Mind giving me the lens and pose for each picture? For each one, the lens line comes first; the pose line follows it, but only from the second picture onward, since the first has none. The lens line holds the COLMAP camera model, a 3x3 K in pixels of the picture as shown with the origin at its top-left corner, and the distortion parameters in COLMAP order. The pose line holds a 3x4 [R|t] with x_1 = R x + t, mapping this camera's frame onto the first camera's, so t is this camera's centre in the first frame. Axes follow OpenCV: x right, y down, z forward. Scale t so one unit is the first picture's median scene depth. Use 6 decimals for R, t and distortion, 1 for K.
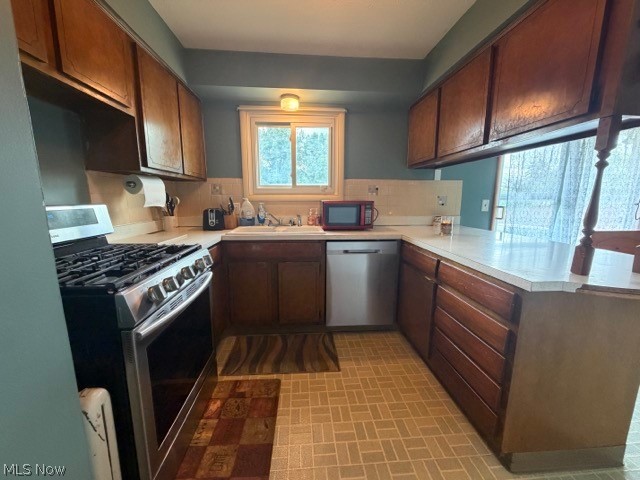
lens RADIAL K [[256.4, 0, 320.0], [0, 256.4, 240.0], [0, 0, 1]] dist [-0.000709, 0.000002]
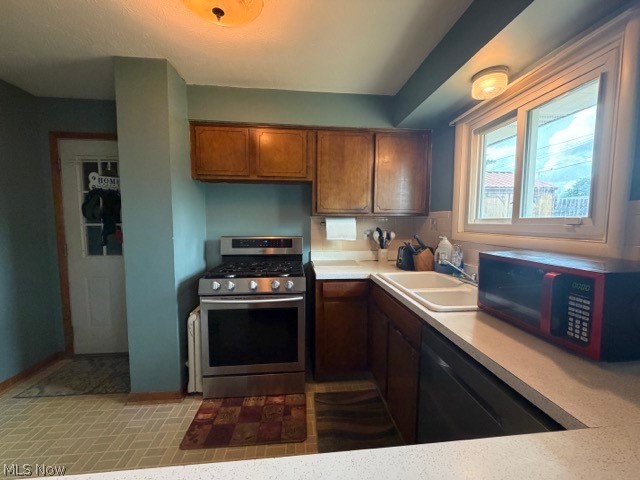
lens RADIAL K [[256.4, 0, 320.0], [0, 256.4, 240.0], [0, 0, 1]] dist [-0.000709, 0.000002]
pose [[0.016465, 0.072840, -0.997208, 0.543245], [-0.166085, 0.983687, 0.069110, -0.168092], [0.985974, 0.164484, 0.028294, 0.716539]]
